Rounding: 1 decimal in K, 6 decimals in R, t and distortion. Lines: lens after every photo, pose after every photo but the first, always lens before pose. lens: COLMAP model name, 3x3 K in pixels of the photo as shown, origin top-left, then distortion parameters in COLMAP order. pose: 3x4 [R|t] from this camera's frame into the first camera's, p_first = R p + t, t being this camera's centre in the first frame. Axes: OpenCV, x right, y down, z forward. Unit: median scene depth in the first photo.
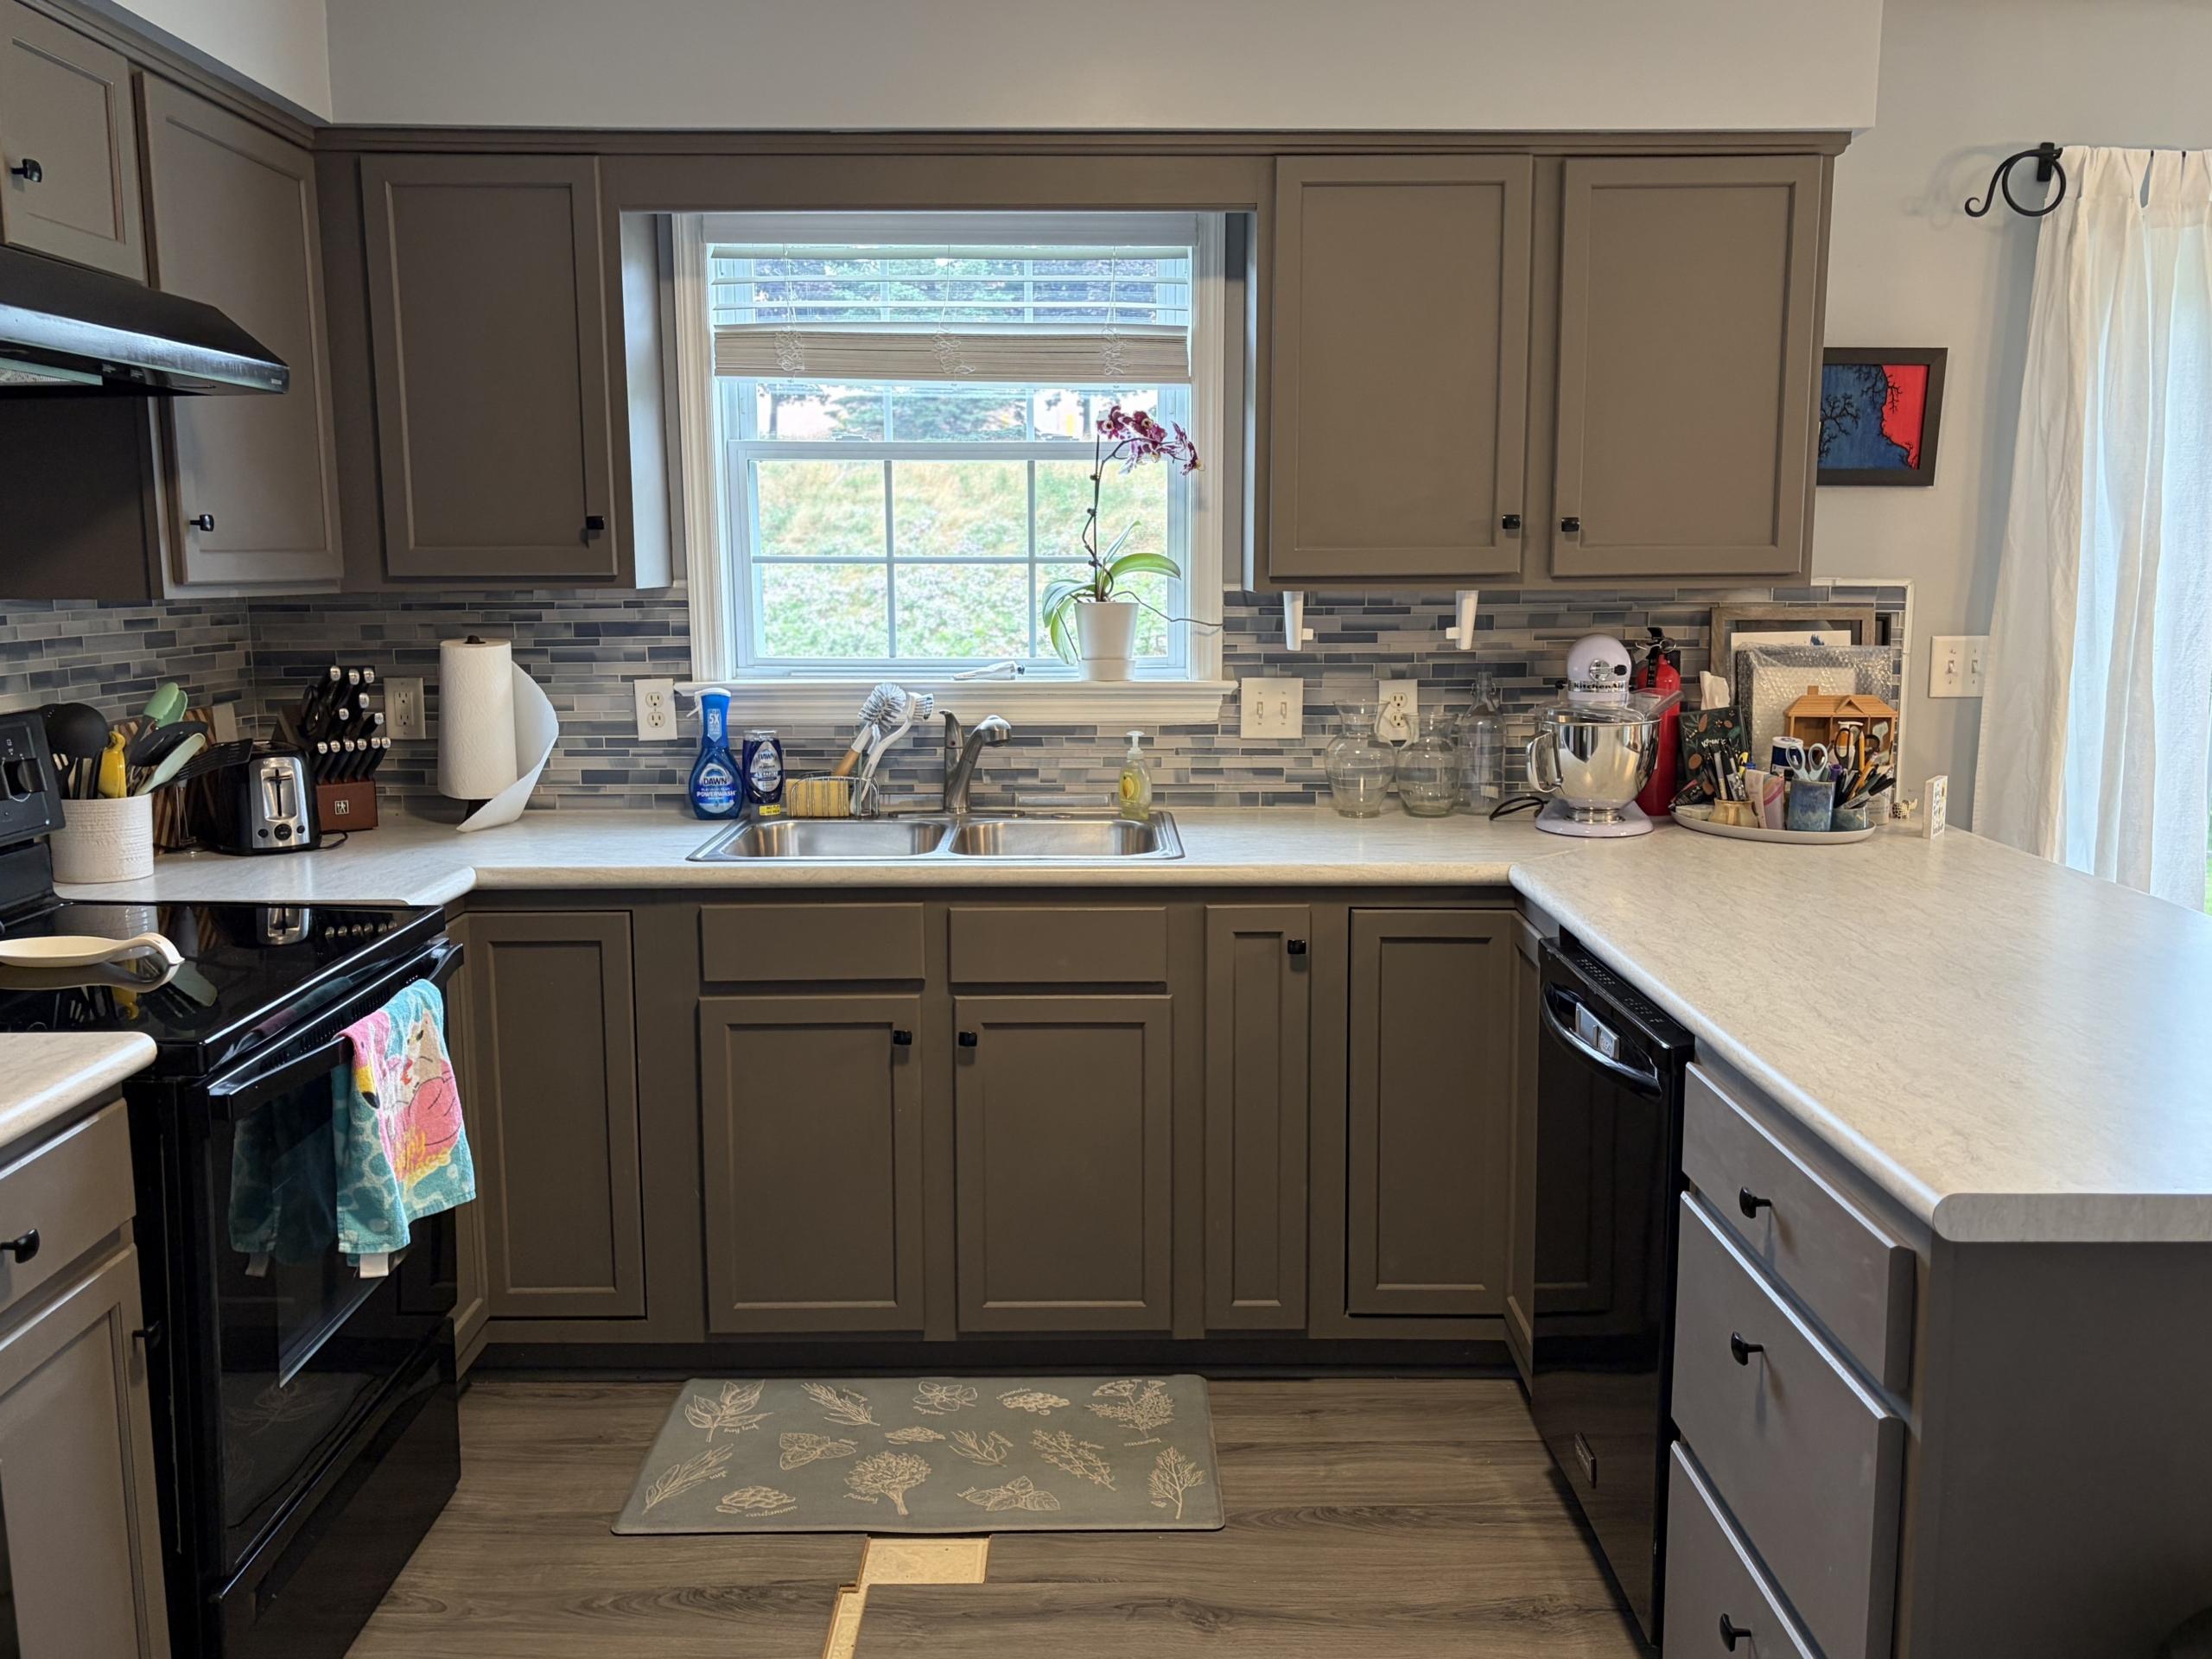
lens RADIAL K [[1834.4, 0, 1106.0], [0, 1834.4, 829.5], [0, 0, 1]] dist [0.088149, -0.097053]
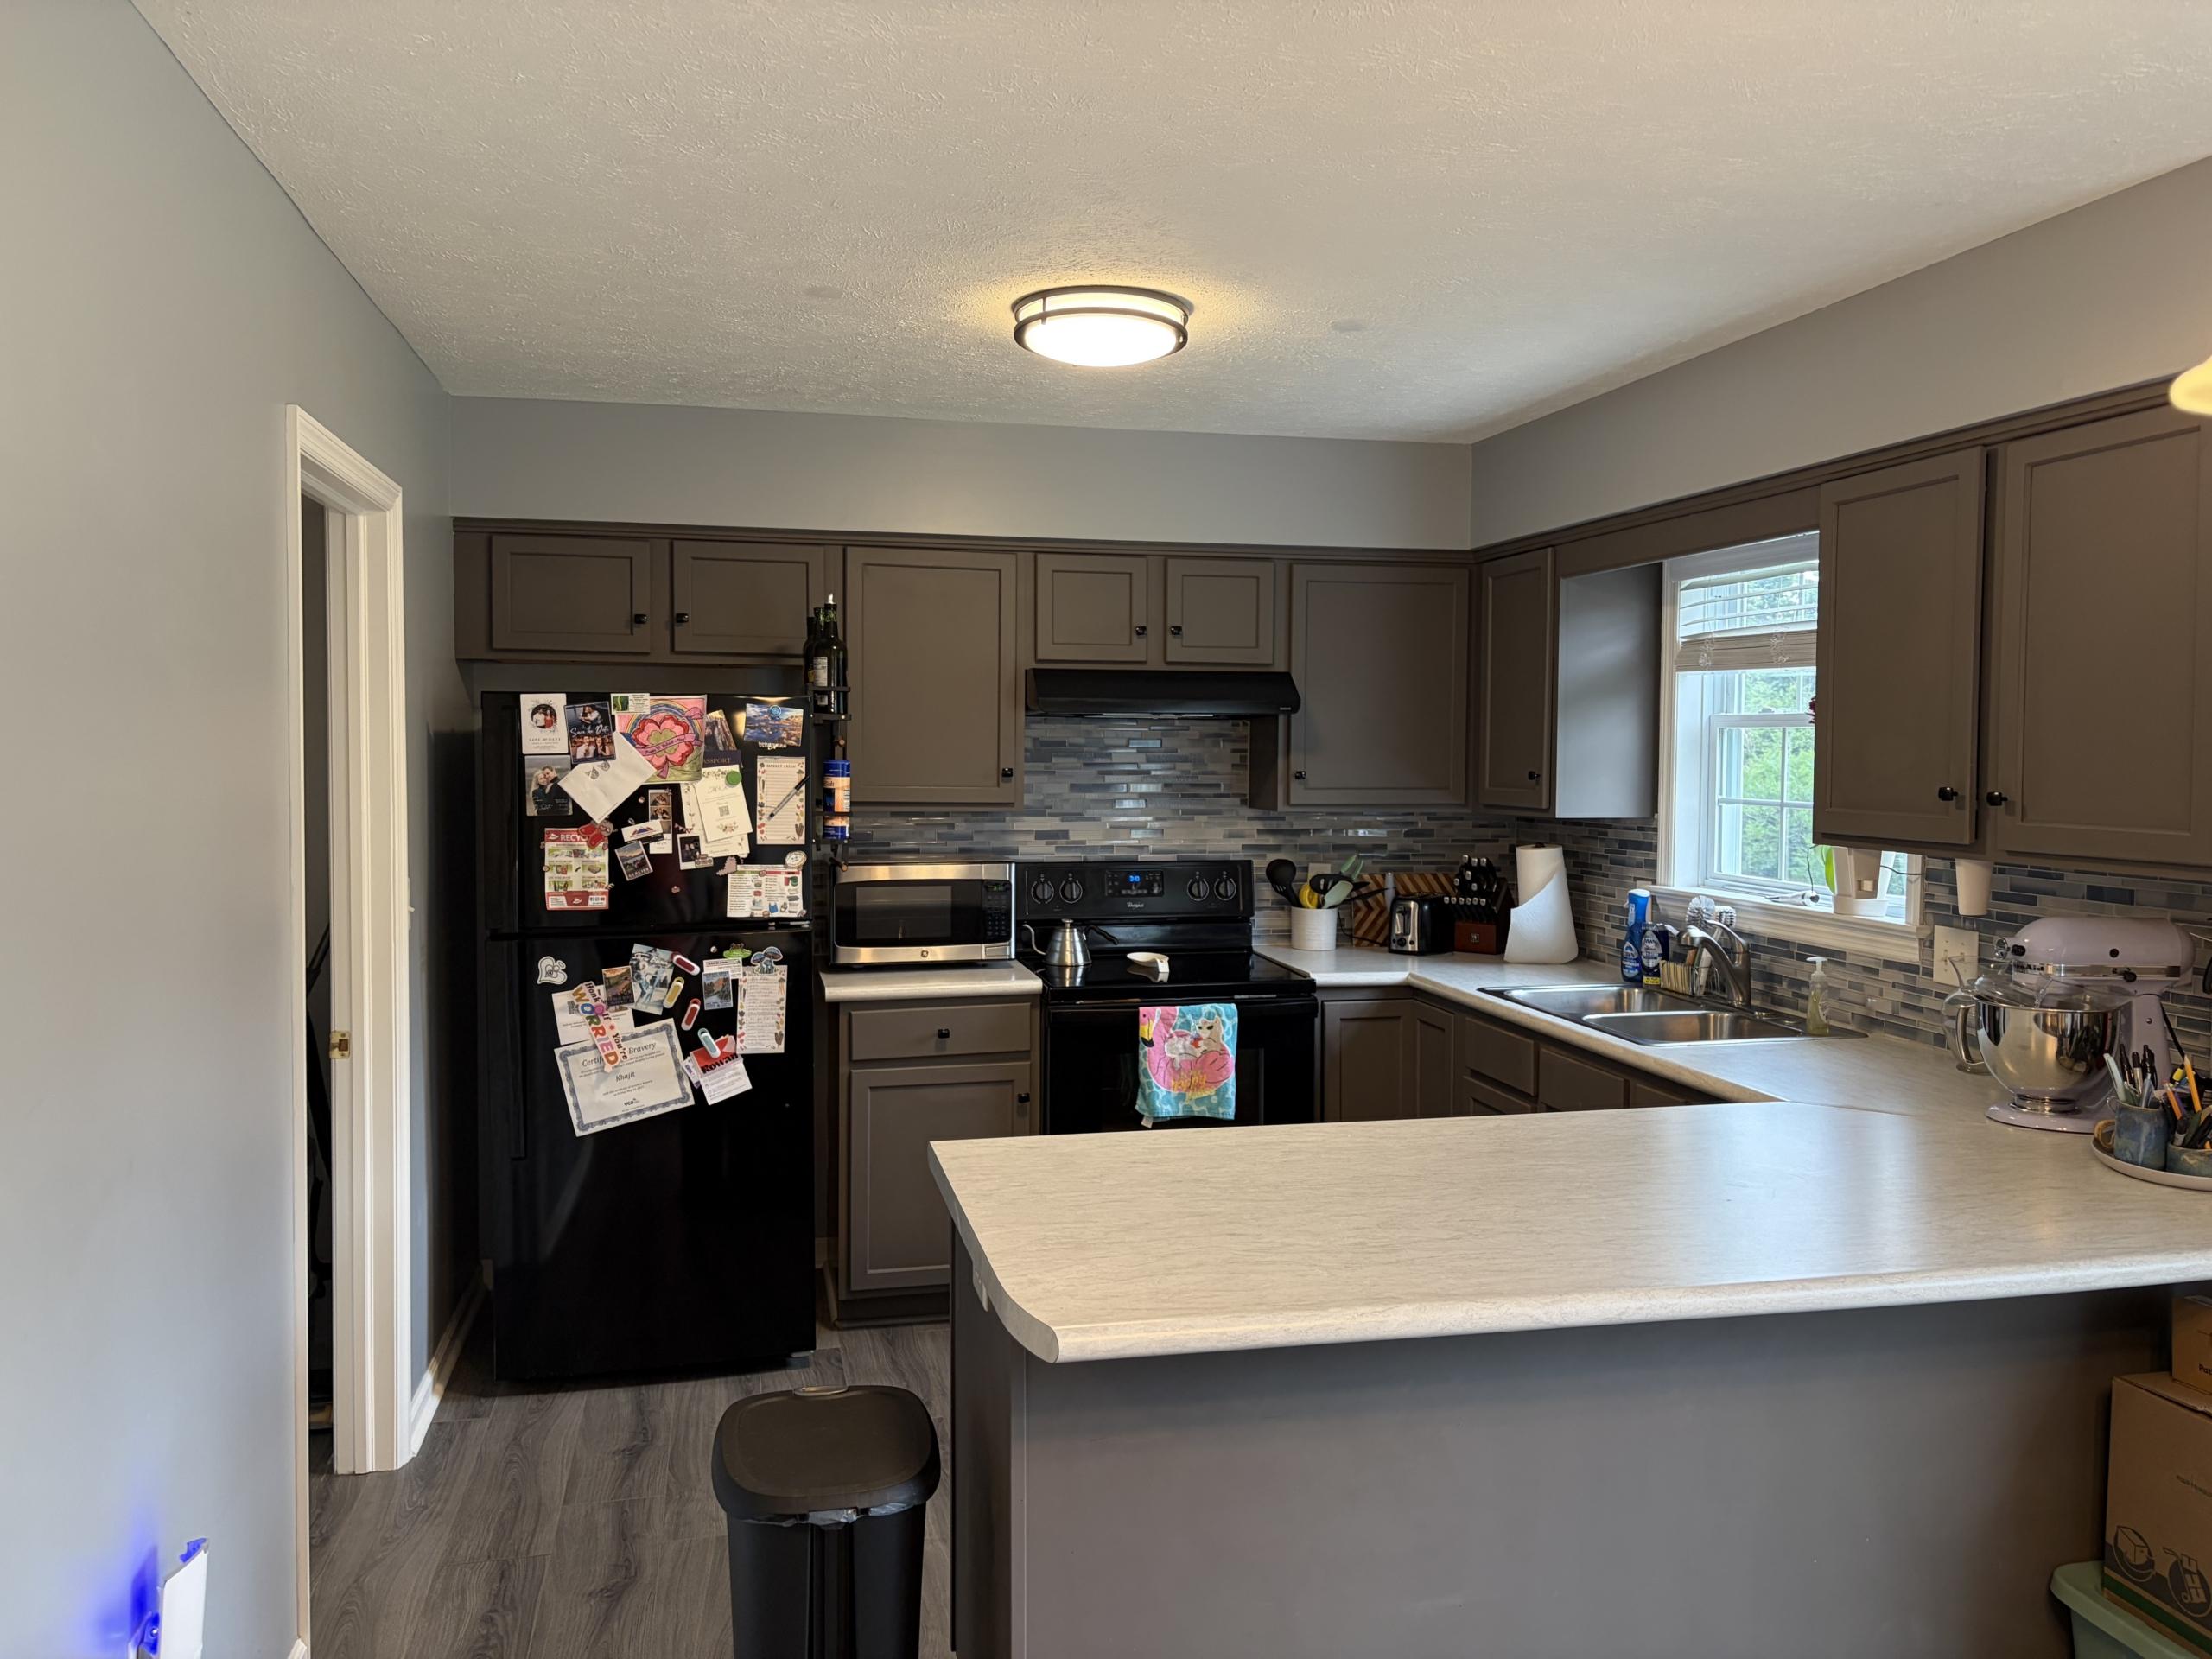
lens RADIAL K [[1680.1, 0, 1106.0], [0, 1680.1, 829.5], [0, 0, 1]] dist [0.064486, -0.075517]
pose [[0.208857, 0.054352, -0.976435, 0.945297], [-0.154602, 0.987734, 0.021912, -0.085292], [0.965648, 0.146383, 0.214698, 0.313464]]
